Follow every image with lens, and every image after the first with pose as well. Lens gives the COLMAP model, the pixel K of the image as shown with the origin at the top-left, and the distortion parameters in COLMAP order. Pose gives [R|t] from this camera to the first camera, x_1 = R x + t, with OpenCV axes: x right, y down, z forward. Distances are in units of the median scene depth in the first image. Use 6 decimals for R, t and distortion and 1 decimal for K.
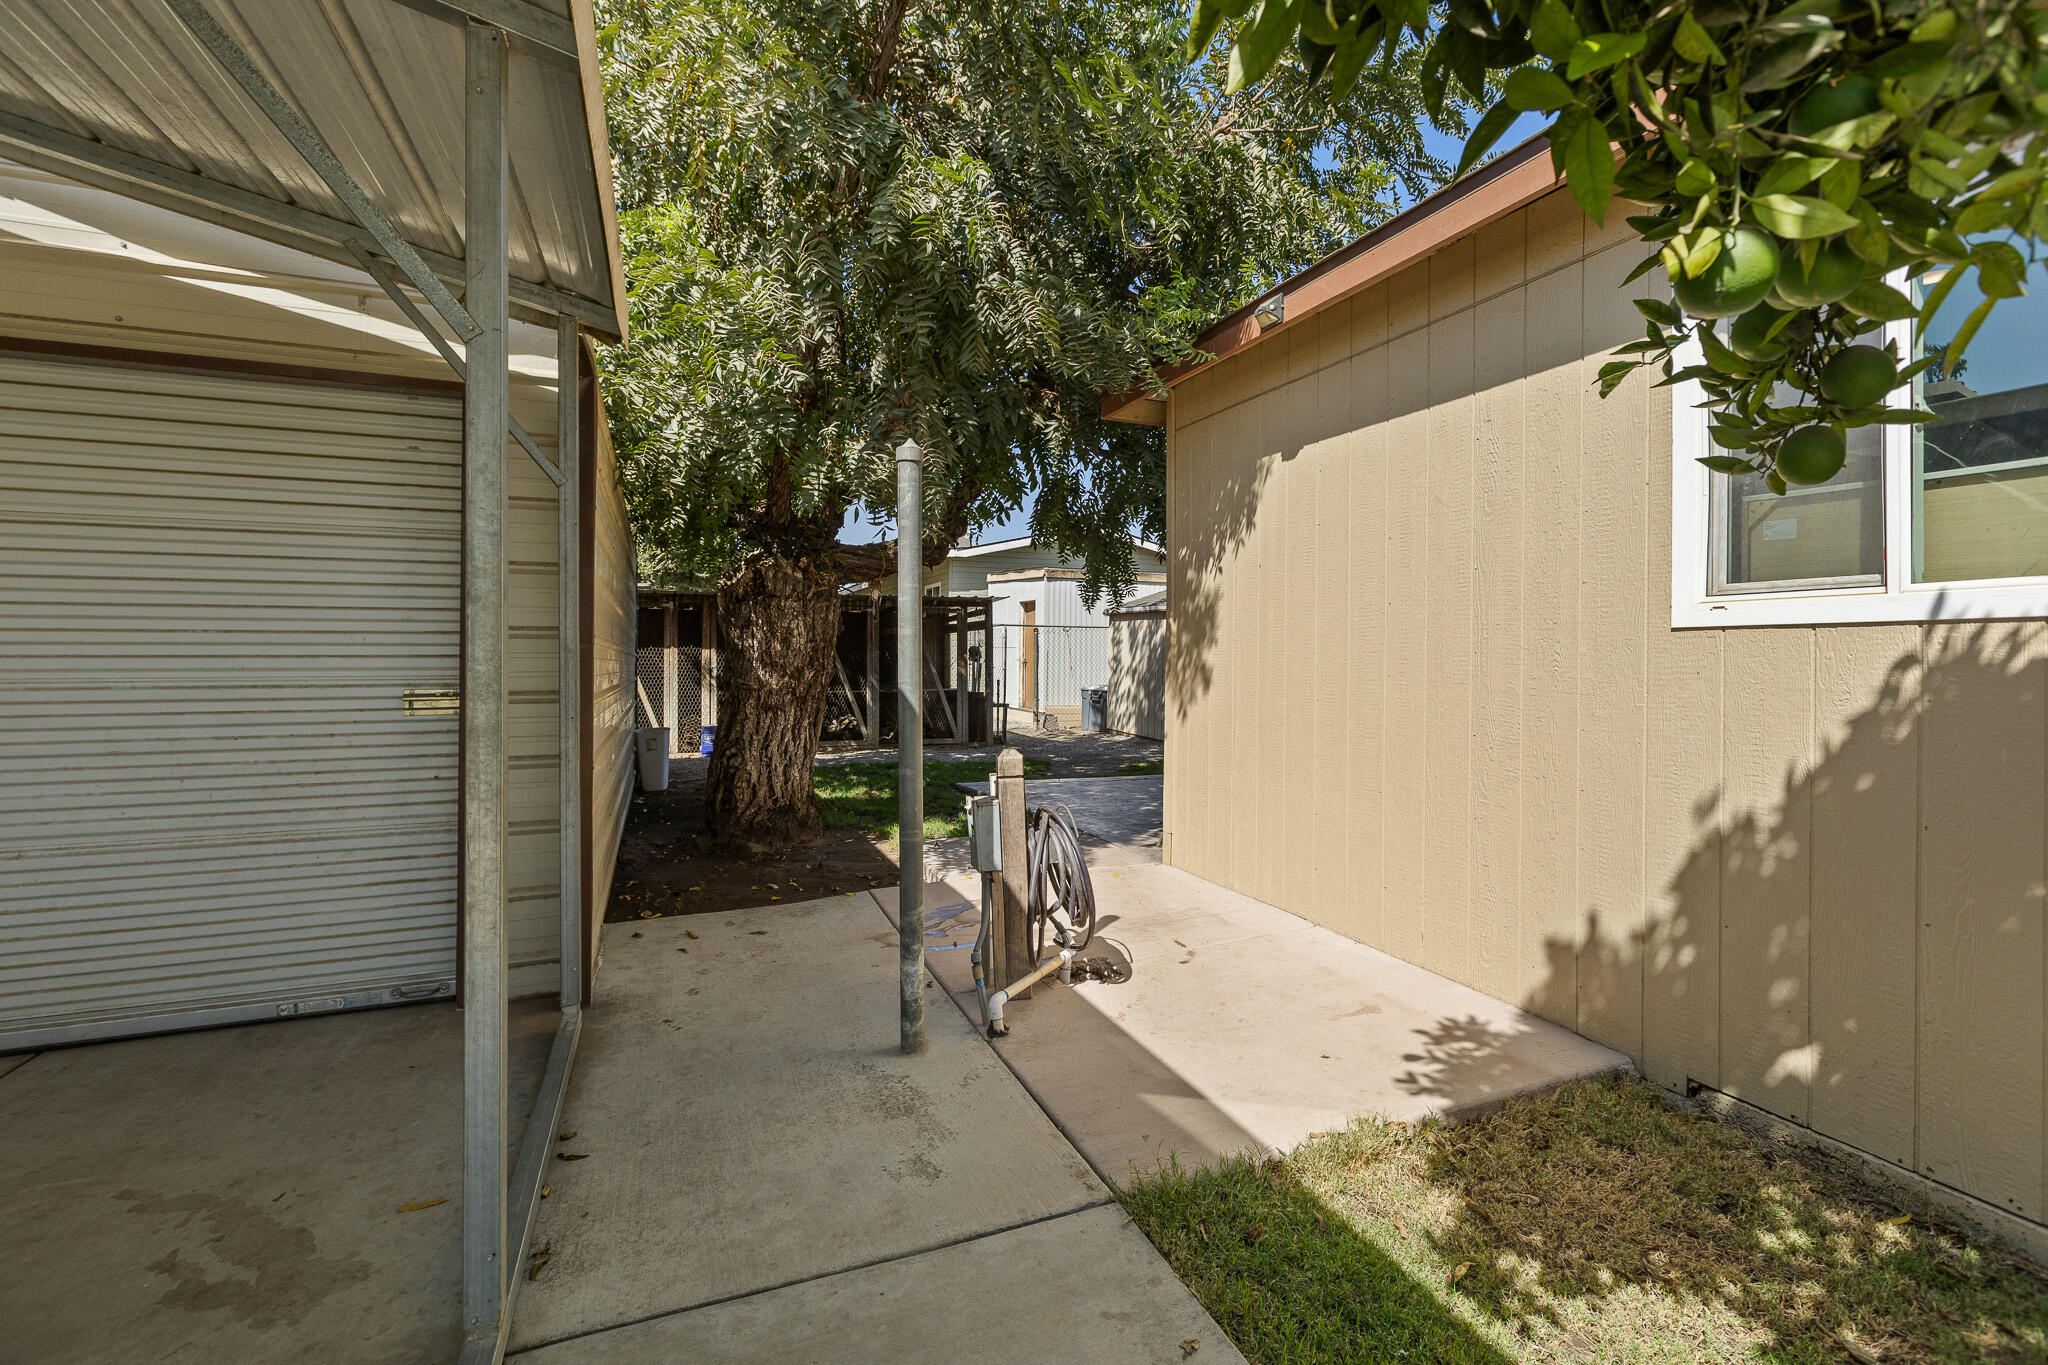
lens RADIAL K [[938.0, 0, 1020.6], [0, 938.0, 684.5], [0, 0, 1]] dist [-0.001257, 0.000076]
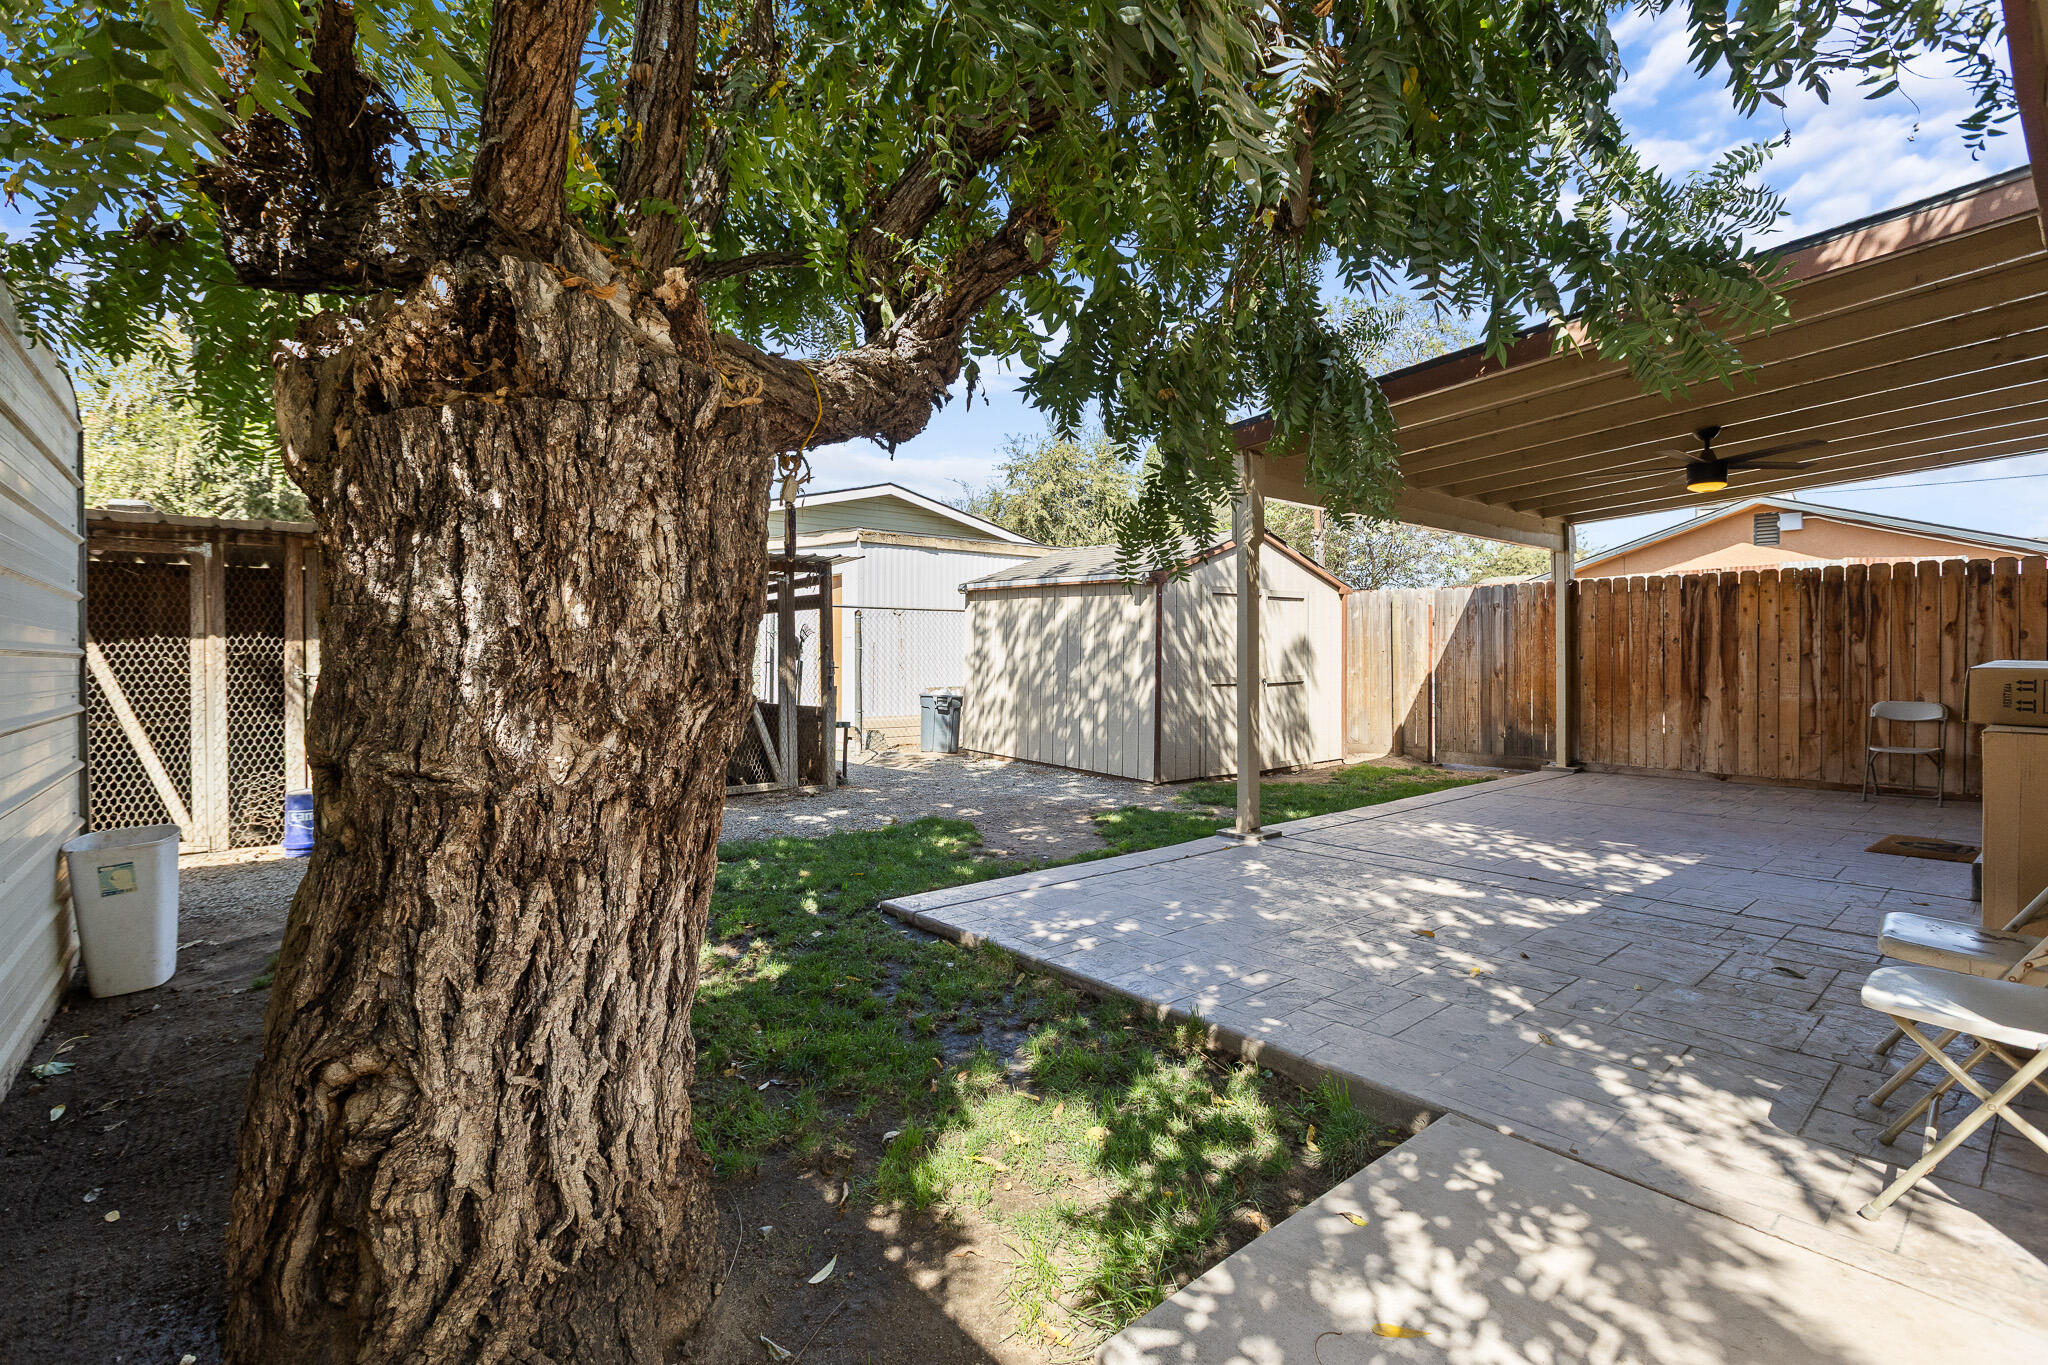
lens RADIAL K [[938.0, 0, 1031.1], [0, 938.0, 676.6], [0, 0, 1]] dist [-0.001257, 0.000076]
pose [[0.947508, -0.013224, 0.319459, -0.124362], [0.014068, 0.999901, -0.000335, -0.012315], [-0.319423, 0.004812, 0.947600, 0.405987]]
